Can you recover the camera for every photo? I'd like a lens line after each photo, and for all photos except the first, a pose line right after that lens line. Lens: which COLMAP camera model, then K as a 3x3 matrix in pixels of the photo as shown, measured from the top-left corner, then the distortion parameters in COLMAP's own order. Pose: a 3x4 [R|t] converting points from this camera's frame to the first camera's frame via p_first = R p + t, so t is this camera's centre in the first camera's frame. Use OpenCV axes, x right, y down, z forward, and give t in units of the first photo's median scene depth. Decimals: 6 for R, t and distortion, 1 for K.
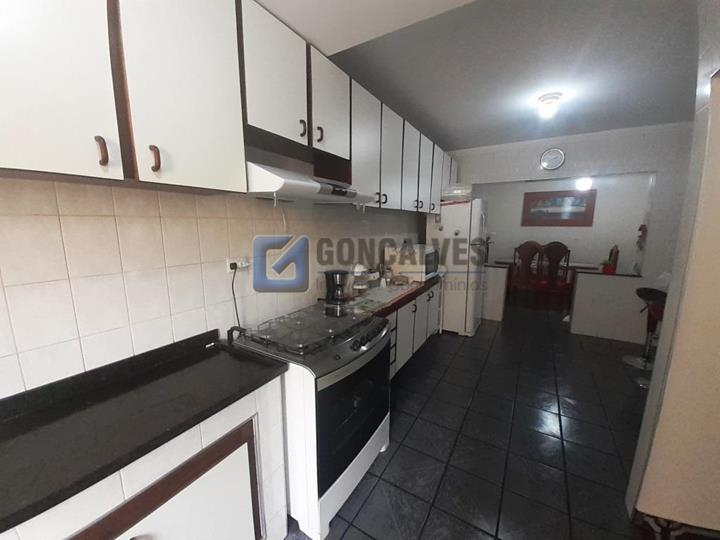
lens RADIAL K [[293.4, 0, 357.7], [0, 293.4, 266.0], [0, 0, 1]] dist [-0.003879, -0.000387]
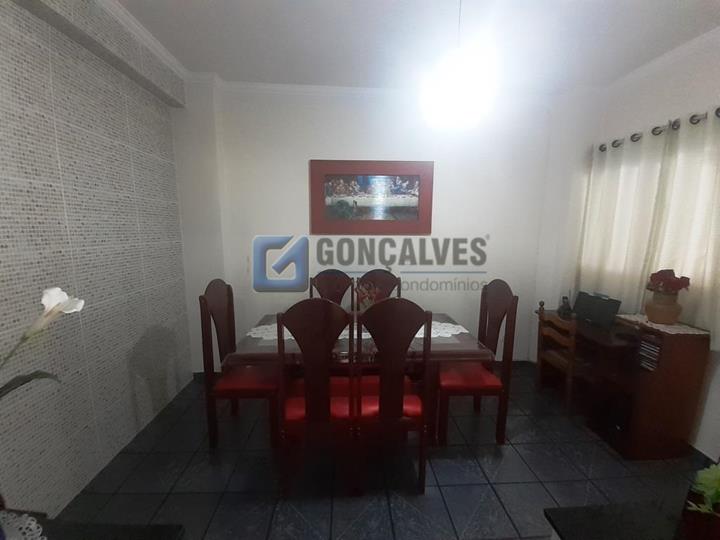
lens RADIAL K [[293.4, 0, 357.7], [0, 293.4, 266.0], [0, 0, 1]] dist [-0.003879, -0.000387]
pose [[0.824780, -0.075757, 0.560356, 0.364636], [0.071881, 0.996992, 0.028987, -0.094769], [-0.560866, 0.016371, 0.827744, 0.586426]]
